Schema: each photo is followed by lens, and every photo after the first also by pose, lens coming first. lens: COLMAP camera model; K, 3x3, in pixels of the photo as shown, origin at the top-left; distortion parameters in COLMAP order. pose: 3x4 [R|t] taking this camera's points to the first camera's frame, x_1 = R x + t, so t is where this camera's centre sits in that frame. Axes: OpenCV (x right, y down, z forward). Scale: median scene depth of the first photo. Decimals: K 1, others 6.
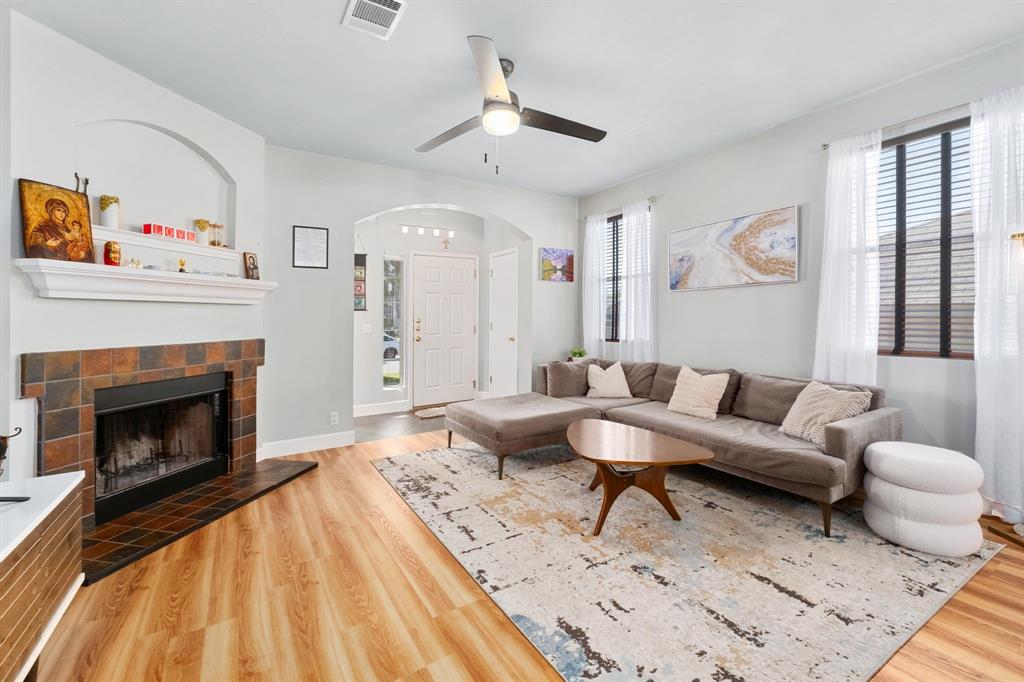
lens RADIAL K [[433.2, 0, 515.9], [0, 433.2, 328.5], [0, 0, 1]] dist [-0.016493, 0.000191]
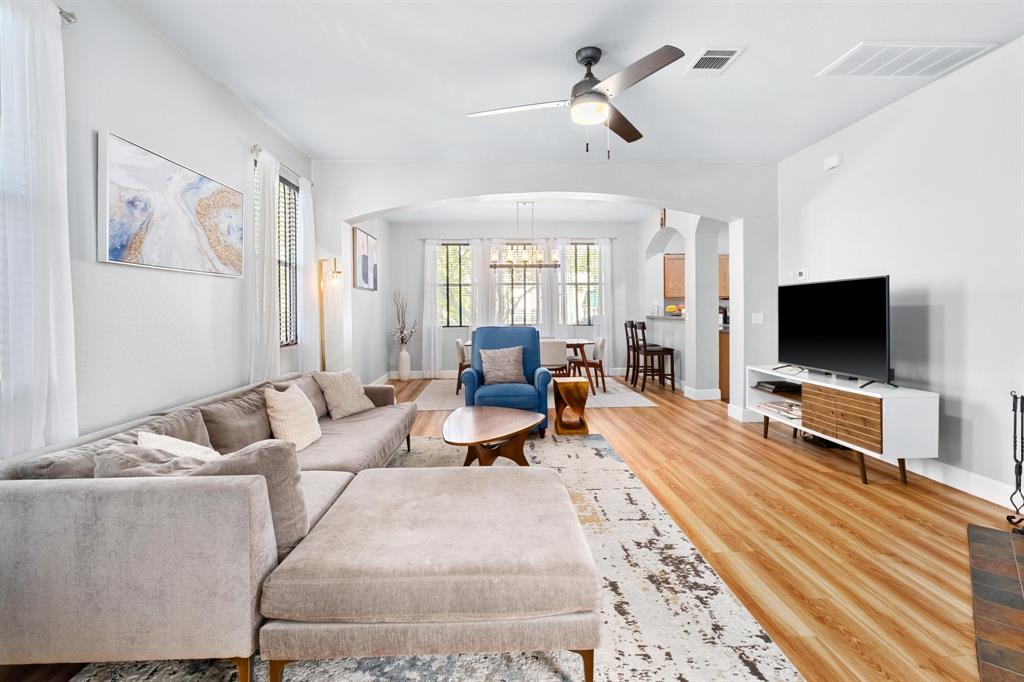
lens RADIAL K [[479.1, 0, 512.1], [0, 479.1, 315.0], [0, 0, 1]] dist [0.001901, 0.000368]
pose [[-0.862632, 0.017673, 0.505524, -0.386064], [0.034124, 0.999146, 0.023301, -0.038139], [-0.504681, 0.037351, -0.862498, 1.758187]]
